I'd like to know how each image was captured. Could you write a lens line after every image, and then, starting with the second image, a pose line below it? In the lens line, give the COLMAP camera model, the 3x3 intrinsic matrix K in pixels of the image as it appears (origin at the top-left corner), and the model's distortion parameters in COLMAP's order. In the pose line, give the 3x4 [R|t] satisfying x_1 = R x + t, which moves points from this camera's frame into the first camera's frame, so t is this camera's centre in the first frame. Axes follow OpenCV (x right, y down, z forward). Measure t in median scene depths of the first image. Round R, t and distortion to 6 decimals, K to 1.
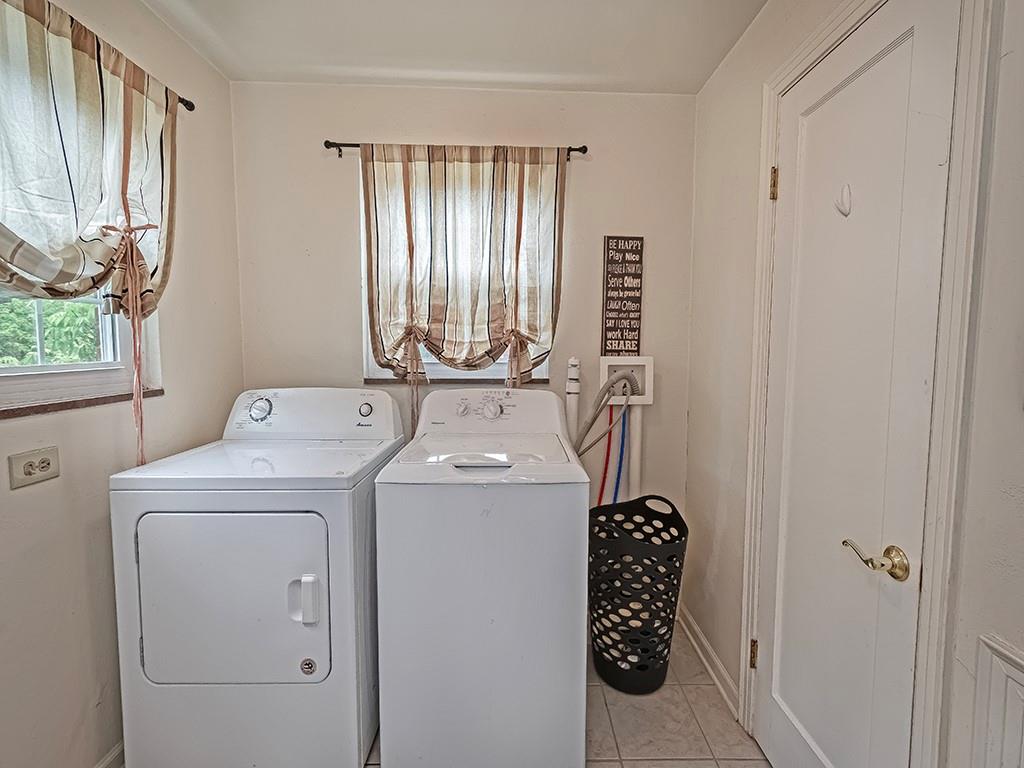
lens RADIAL K [[461.7, 0, 518.9], [0, 461.7, 381.2], [0, 0, 1]] dist [0.014256, 0.000112]
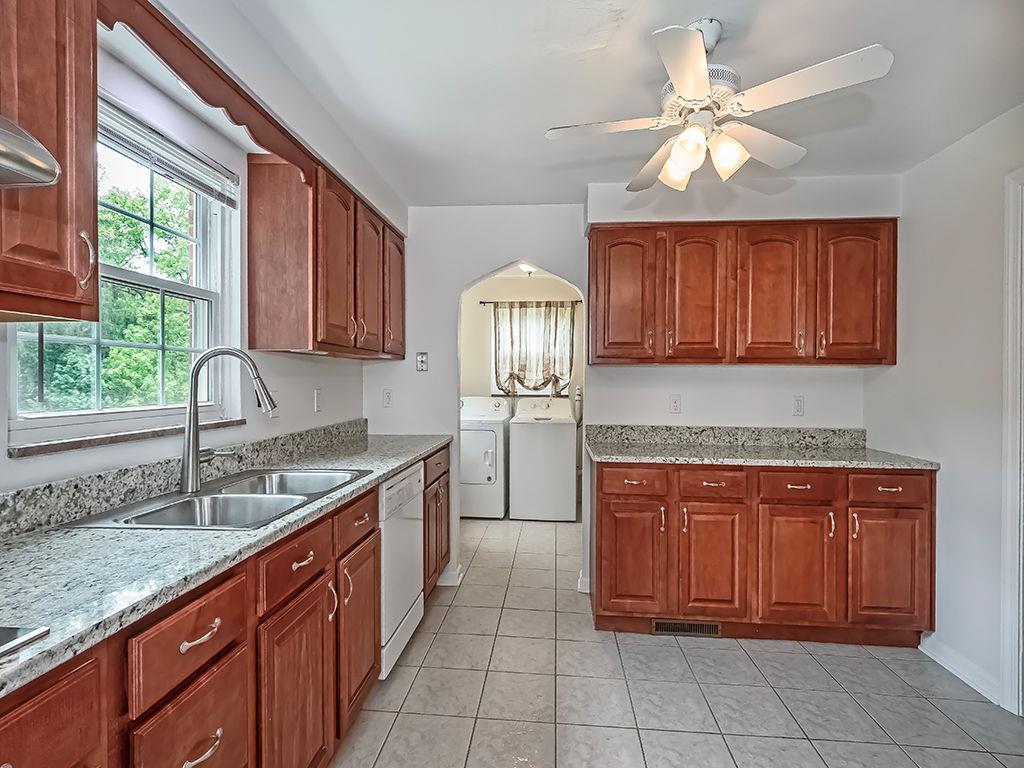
lens RADIAL K [[524.0, 0, 508.1], [0, 524.0, 390.6], [0, 0, 1]] dist [-0.023916, -0.000520]
pose [[0.994319, 0.002201, -0.106421, 0.045279], [-0.008475, 0.998249, -0.058535, 0.137803], [0.106105, 0.059105, 0.992597, -1.767422]]
